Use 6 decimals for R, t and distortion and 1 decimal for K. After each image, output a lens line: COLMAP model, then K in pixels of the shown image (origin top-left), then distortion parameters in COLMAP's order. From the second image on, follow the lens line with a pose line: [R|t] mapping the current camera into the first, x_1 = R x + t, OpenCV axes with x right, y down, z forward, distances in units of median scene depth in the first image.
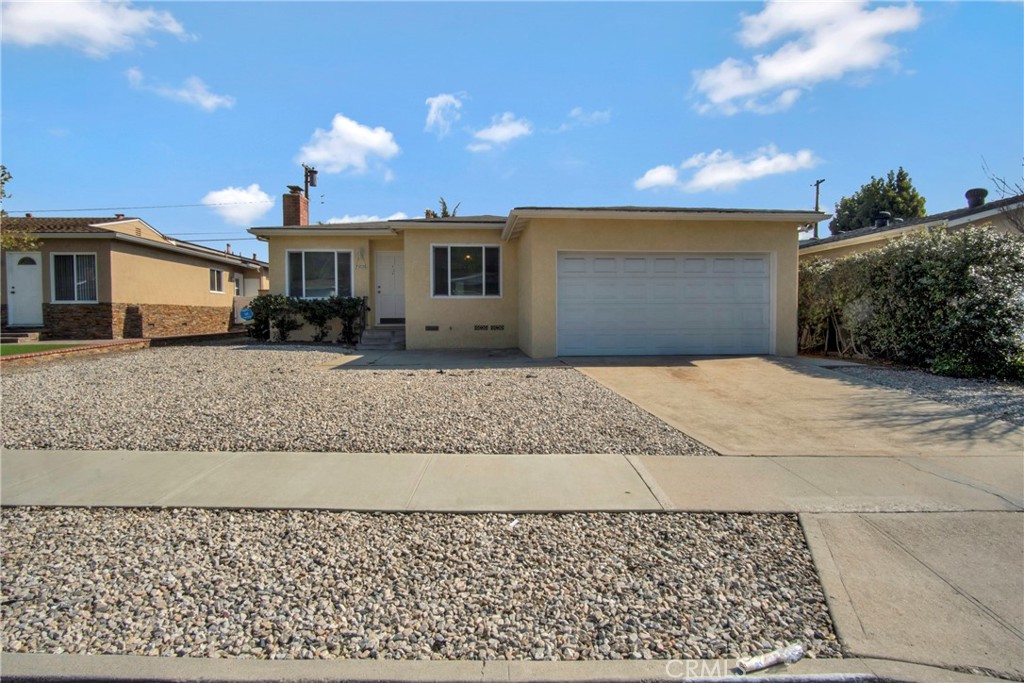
lens RADIAL K [[545.5, 0, 514.2], [0, 545.5, 342.7], [0, 0, 1]] dist [-0.024908, 0.005568]
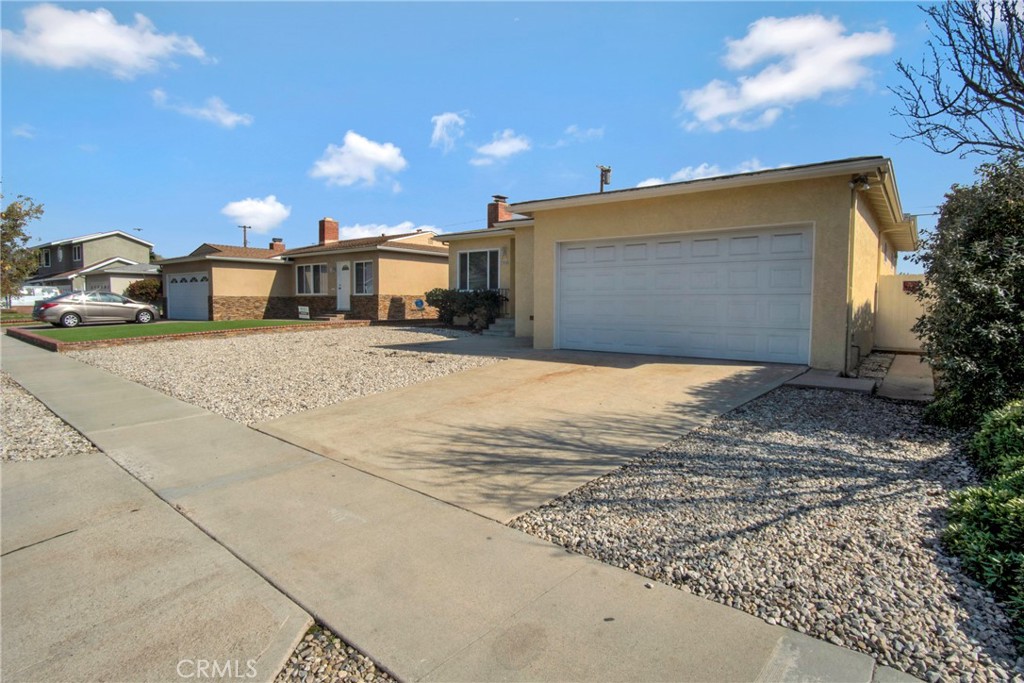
lens RADIAL K [[545.5, 0, 514.7], [0, 545.5, 339.3], [0, 0, 1]] dist [-0.024908, 0.005568]
pose [[0.758041, 0.048630, -0.650391, 0.492656], [-0.038608, 0.998813, 0.029684, -0.013345], [0.651063, 0.002609, 0.759019, 0.143370]]
